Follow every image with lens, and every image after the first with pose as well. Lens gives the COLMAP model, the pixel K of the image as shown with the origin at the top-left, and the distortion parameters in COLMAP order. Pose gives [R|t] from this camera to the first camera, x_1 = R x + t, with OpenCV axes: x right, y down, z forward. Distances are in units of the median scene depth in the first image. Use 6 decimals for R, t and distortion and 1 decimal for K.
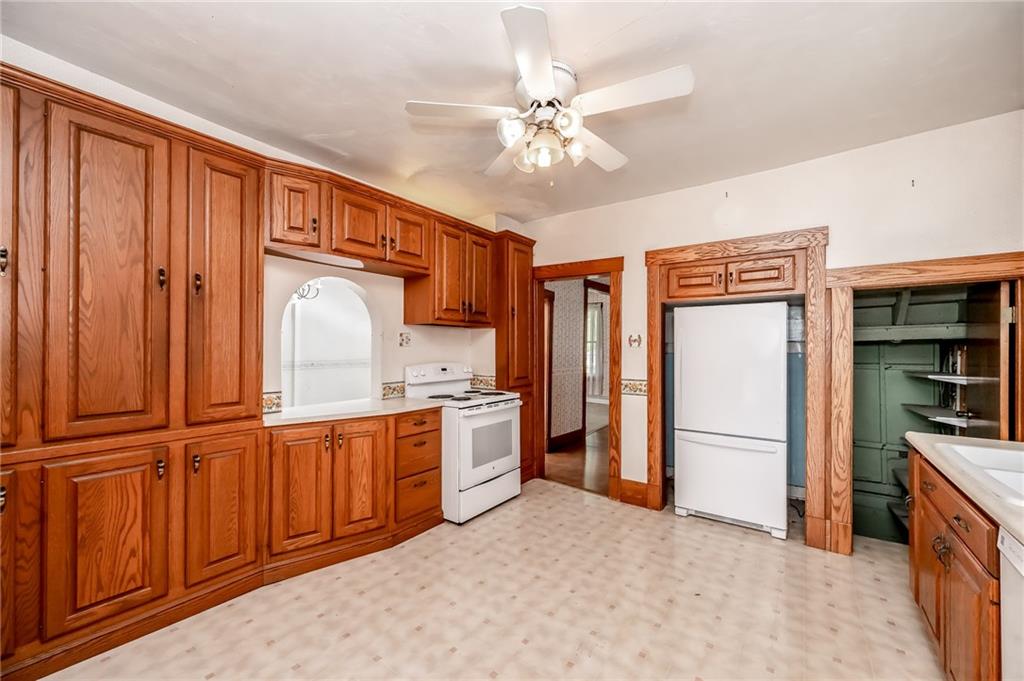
lens RADIAL K [[415.7, 0, 510.2], [0, 415.7, 345.8], [0, 0, 1]] dist [-0.000199, 0.000170]
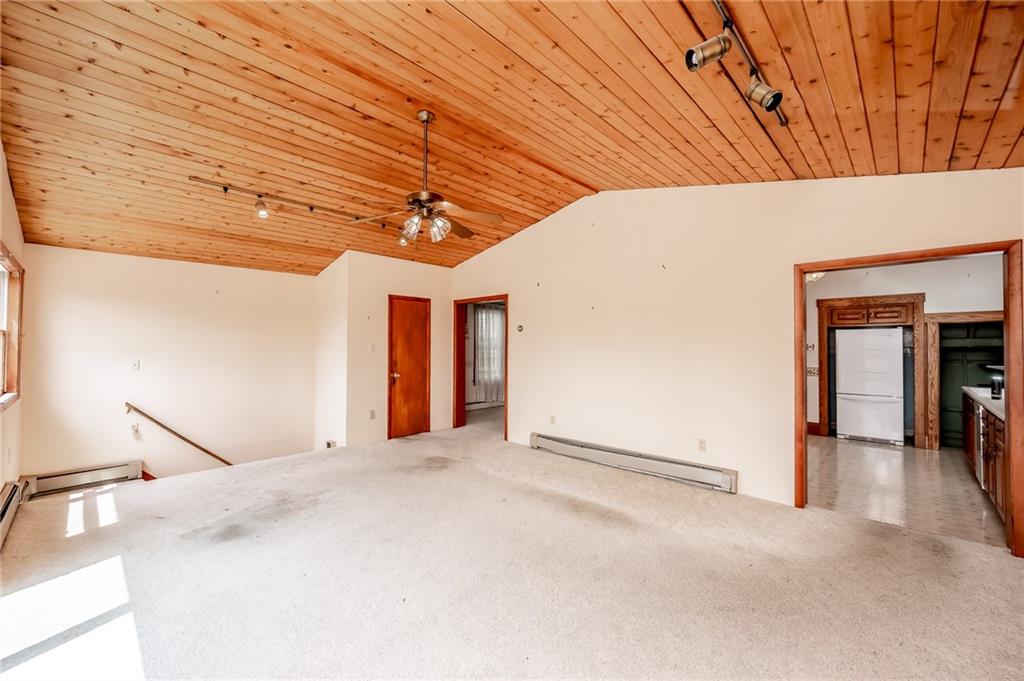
lens RADIAL K [[415.7, 0, 513.4], [0, 415.7, 340.1], [0, 0, 1]] dist [-0.000199, 0.000170]
pose [[0.987768, -0.005232, -0.155846, -0.852970], [0.004126, 0.999964, -0.007419, -0.039336], [0.155879, 0.006686, 0.987754, -1.237901]]
